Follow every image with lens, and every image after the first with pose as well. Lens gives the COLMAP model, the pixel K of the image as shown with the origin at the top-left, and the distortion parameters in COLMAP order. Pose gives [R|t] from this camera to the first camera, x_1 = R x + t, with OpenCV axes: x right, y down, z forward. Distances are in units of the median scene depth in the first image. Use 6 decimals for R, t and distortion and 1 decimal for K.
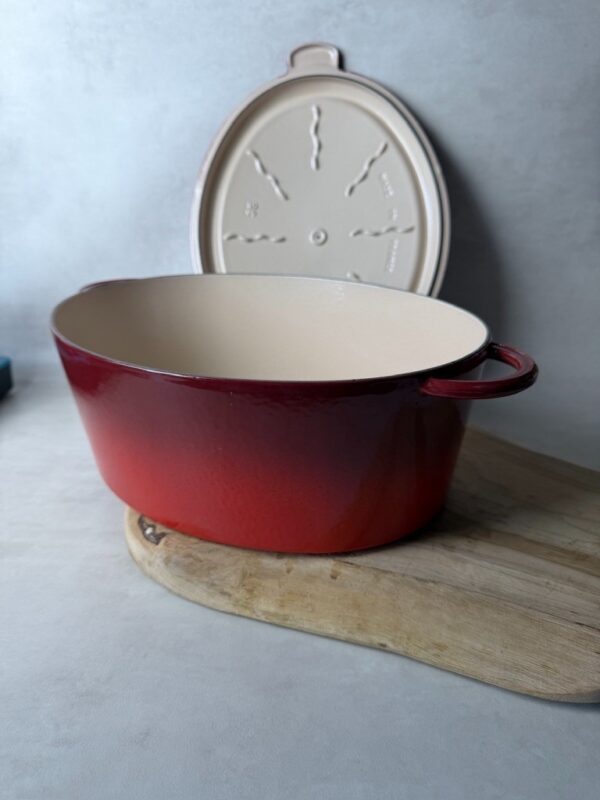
lens RADIAL K [[611.1, 0, 293.0], [0, 611.1, 381.3], [0, 0, 1]] dist [-0.008409, -0.006439]
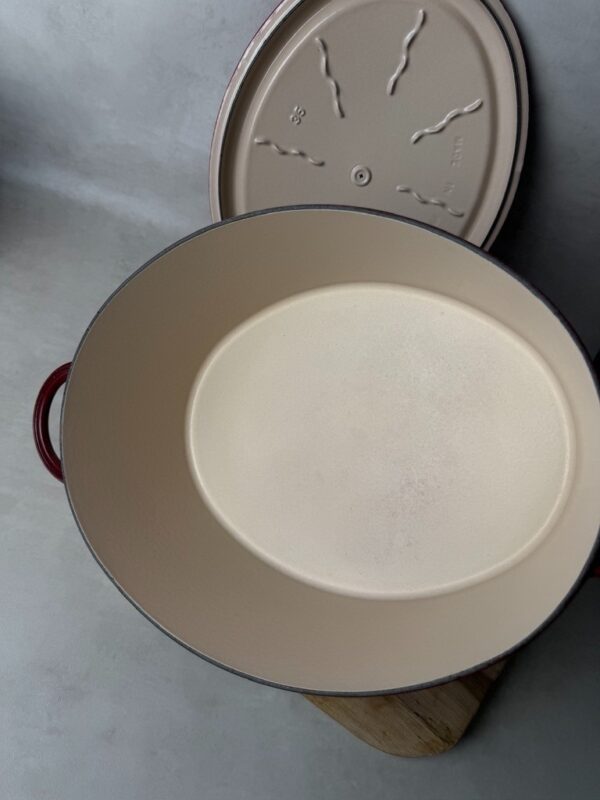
lens RADIAL K [[607.2, 0, 307.4], [0, 607.2, 395.6], [0, 0, 1]] dist [-0.016719, 0.000898]
pose [[0.945587, 0.242960, 0.216417, -0.145964], [-0.323669, 0.770322, 0.549402, -0.462195], [-0.033228, -0.589555, 0.807045, 0.137752]]
